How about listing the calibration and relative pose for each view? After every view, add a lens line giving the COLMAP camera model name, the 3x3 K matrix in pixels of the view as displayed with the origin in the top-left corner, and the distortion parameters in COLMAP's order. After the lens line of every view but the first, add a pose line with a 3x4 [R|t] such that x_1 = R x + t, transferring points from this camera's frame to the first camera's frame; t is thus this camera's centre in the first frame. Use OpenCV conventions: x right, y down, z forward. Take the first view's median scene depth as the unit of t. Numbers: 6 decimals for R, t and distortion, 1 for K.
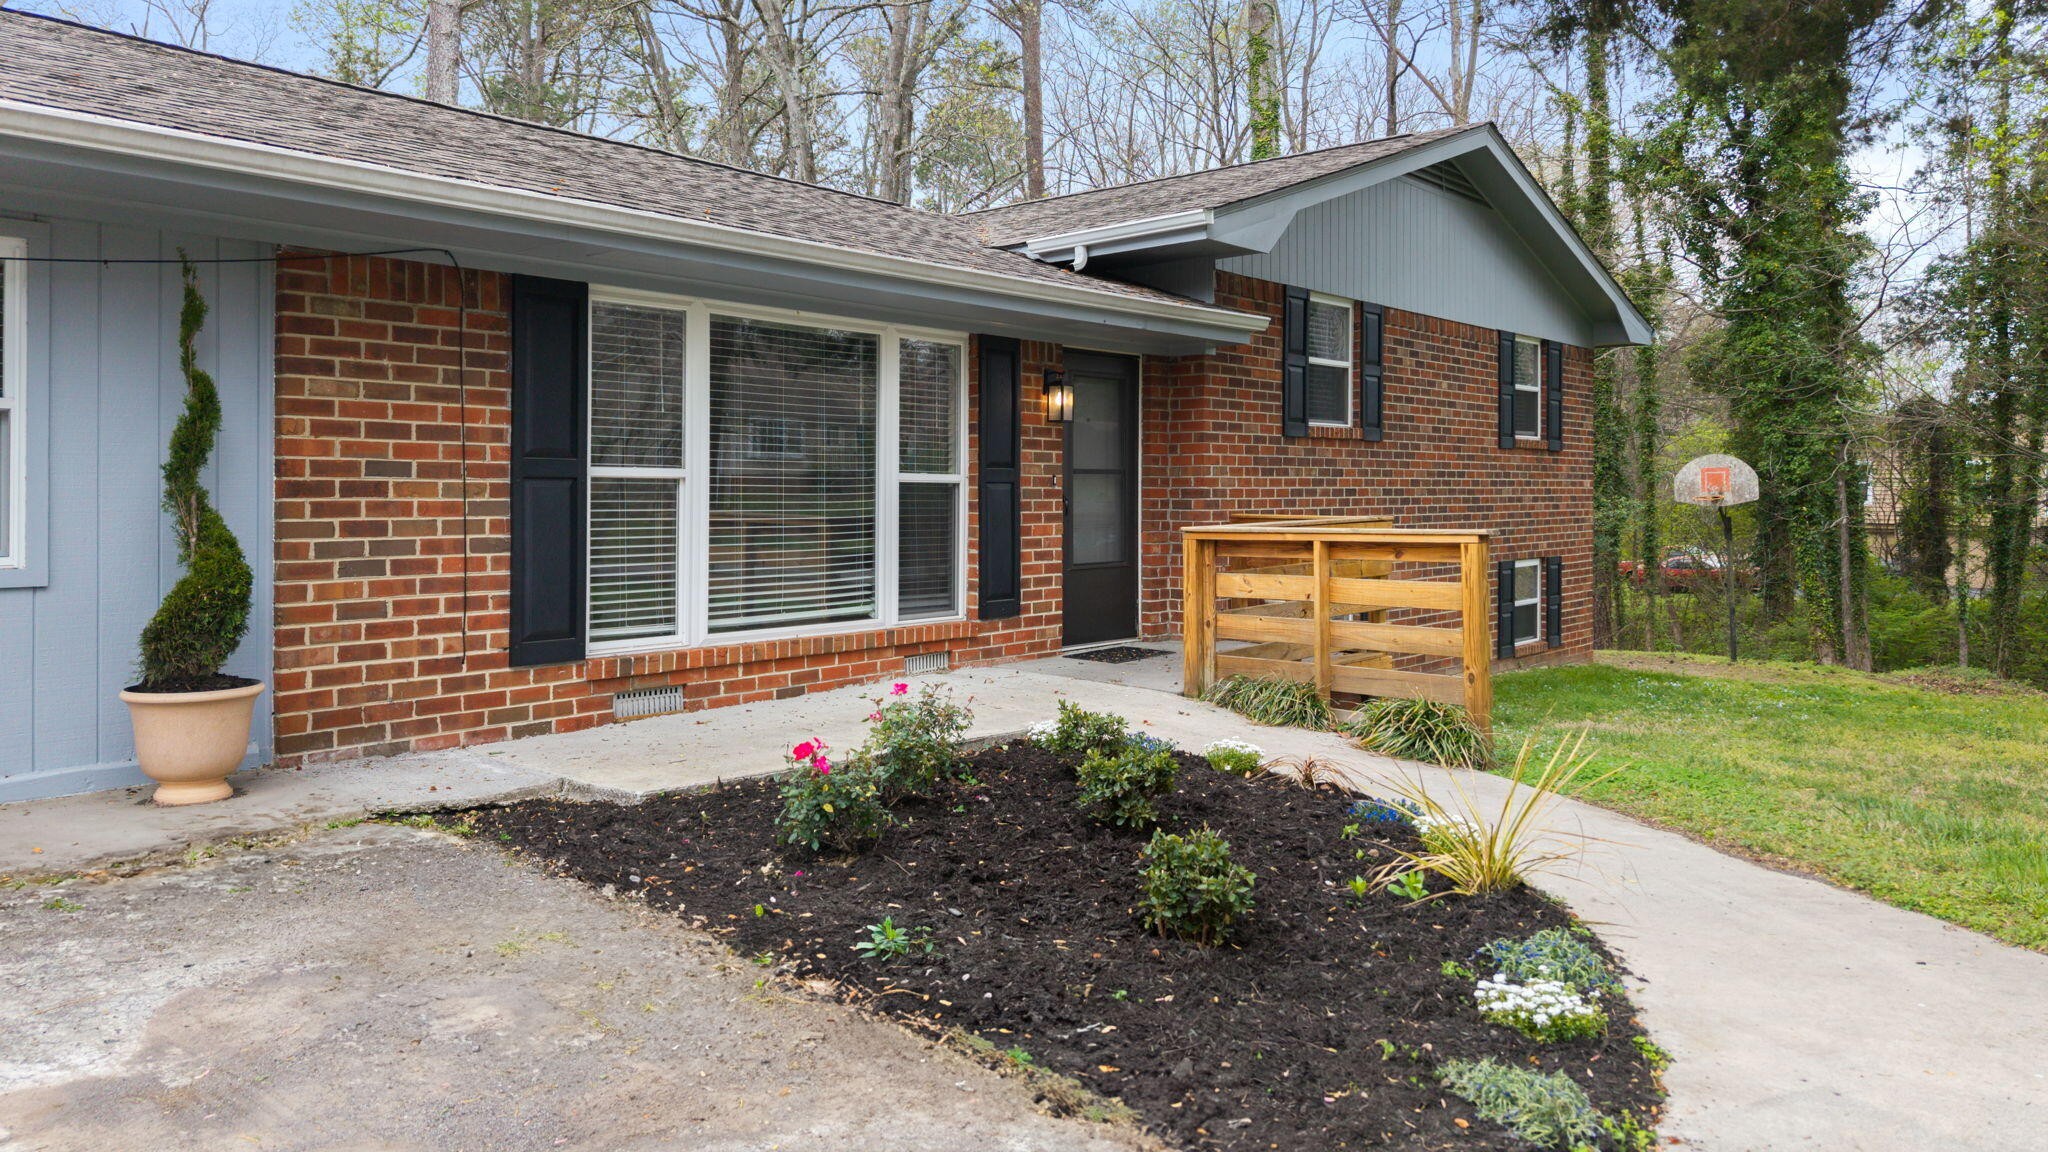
lens RADIAL K [[1418.0, 0, 1030.9], [0, 1418.0, 502.7], [0, 0, 1]] dist [0.106509, -0.218703]
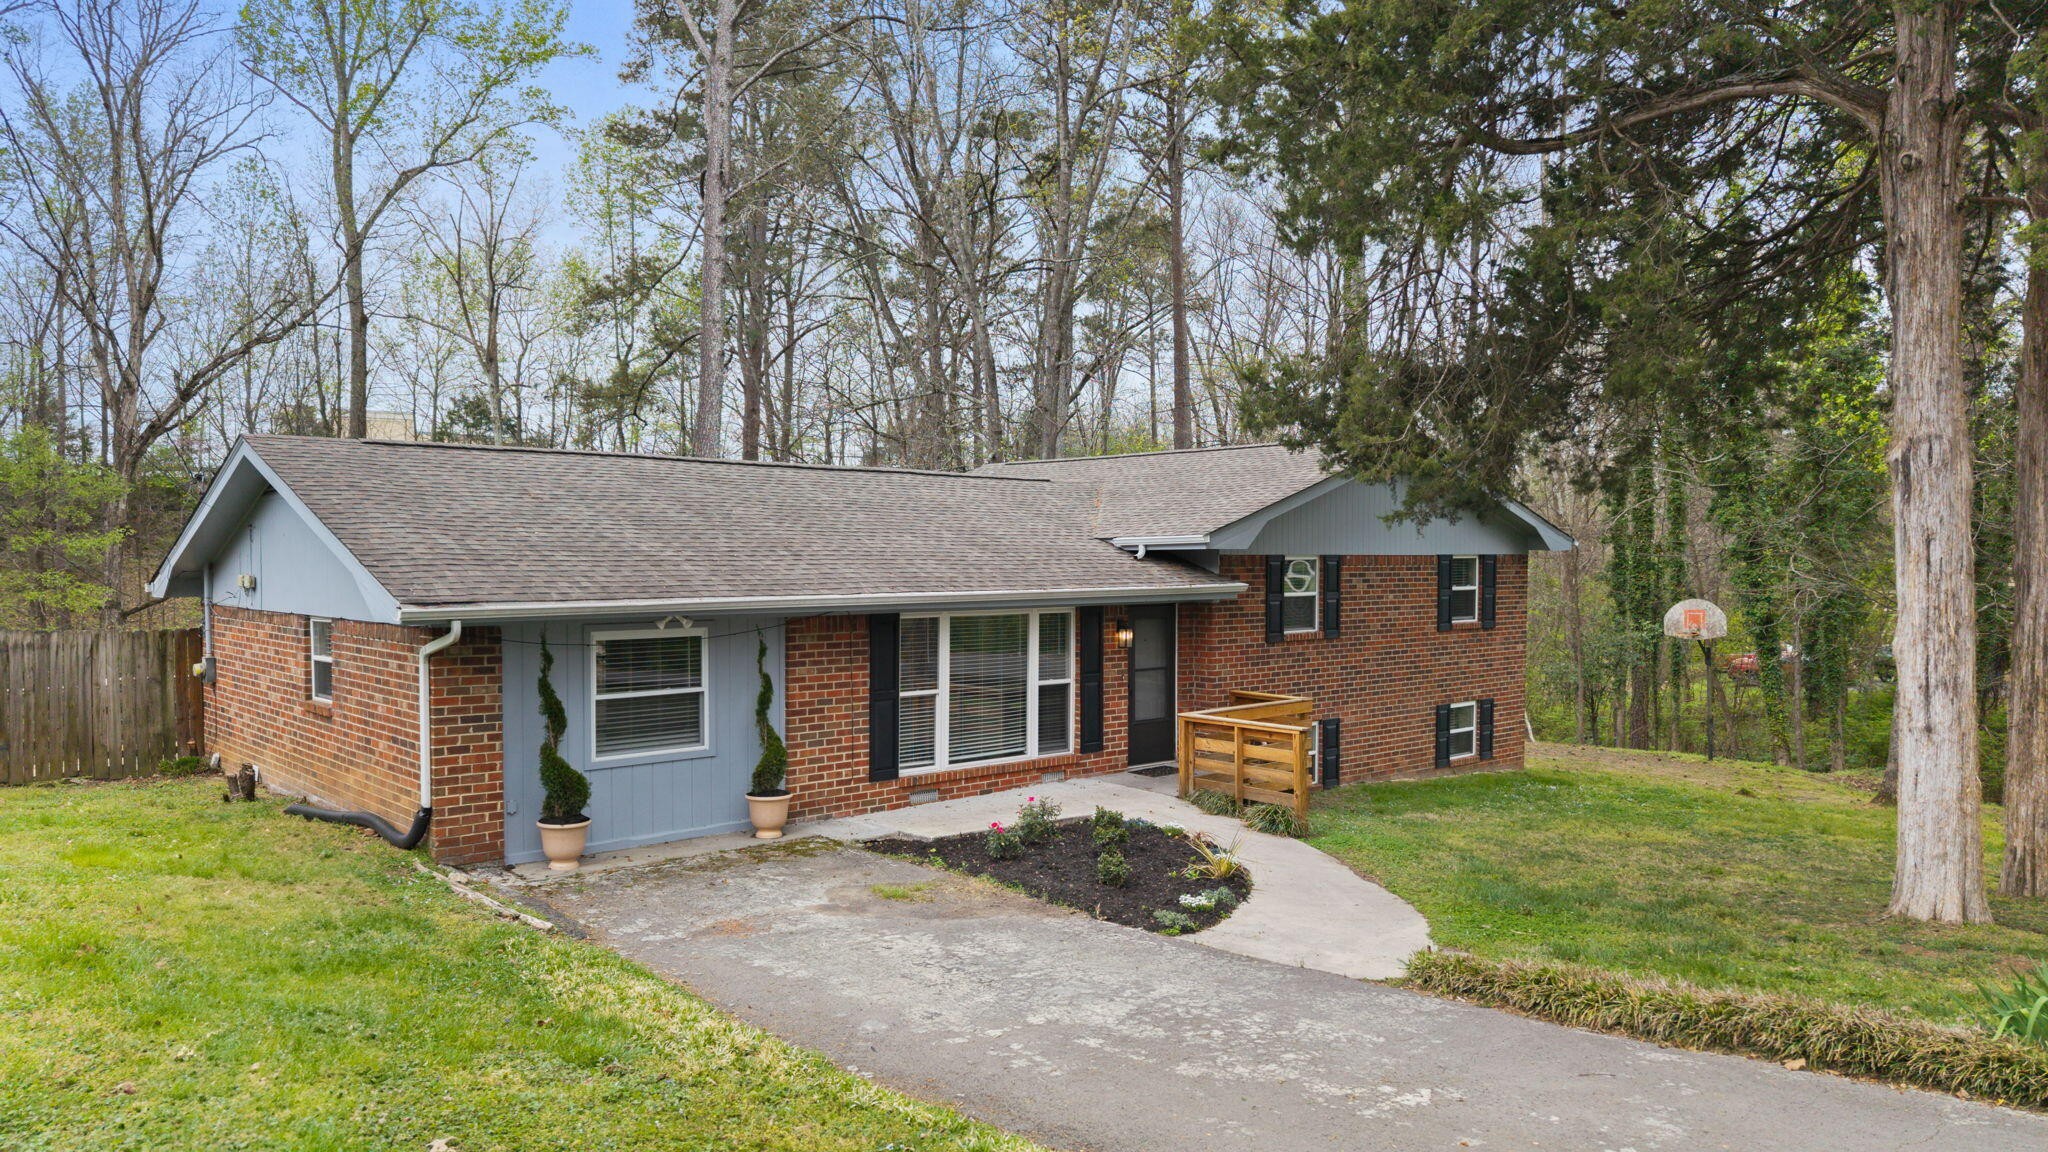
lens RADIAL K [[1376.3, 0, 1028.3], [0, 1376.3, 629.7], [0, 0, 1]] dist [0.200804, -0.000464]
pose [[0.992046, 0.006384, -0.125718, 0.158026], [-0.000644, 0.998957, 0.045647, -0.212952], [0.125878, -0.045203, 0.991015, -1.070840]]
